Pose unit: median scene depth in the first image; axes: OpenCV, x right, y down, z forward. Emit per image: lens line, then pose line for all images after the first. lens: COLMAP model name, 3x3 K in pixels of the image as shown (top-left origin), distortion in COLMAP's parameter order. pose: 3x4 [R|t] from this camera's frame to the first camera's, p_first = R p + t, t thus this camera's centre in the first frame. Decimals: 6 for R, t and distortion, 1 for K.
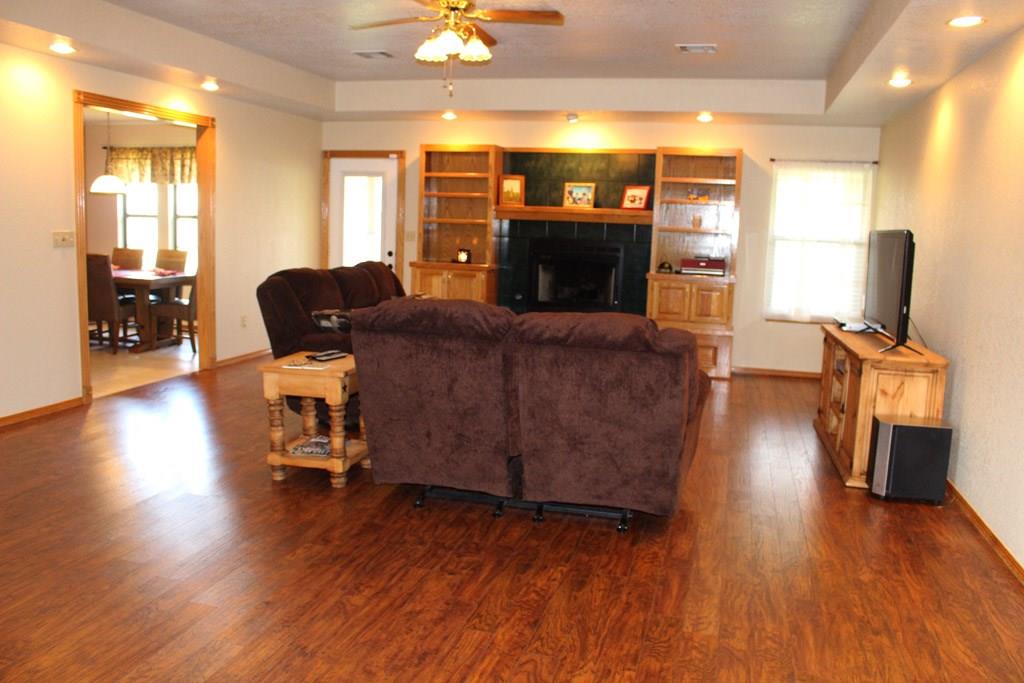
lens RADIAL K [[876.6, 0, 509.3], [0, 876.6, 347.3], [0, 0, 1]] dist [-0.143136, 0.084211]
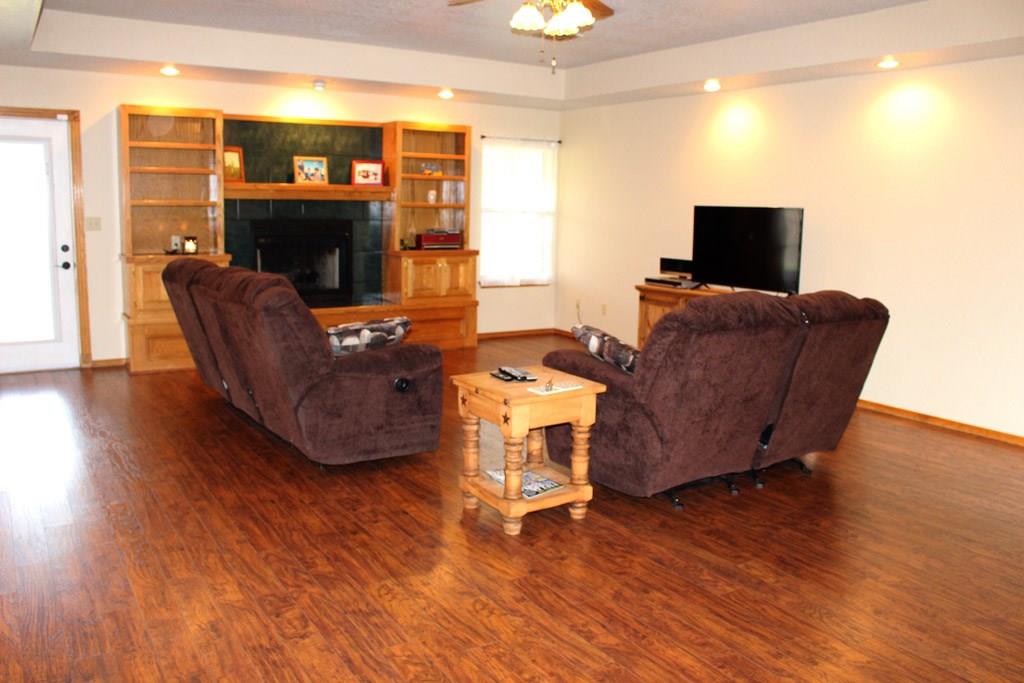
lens RADIAL K [[876.6, 0, 512.5], [0, 876.6, 331.9], [0, 0, 1]] dist [-0.143136, 0.084211]
pose [[0.653071, -0.129348, 0.746169, -0.476582], [0.108038, 0.991141, 0.077255, -0.054877], [-0.749551, 0.030161, 0.661259, 0.252163]]
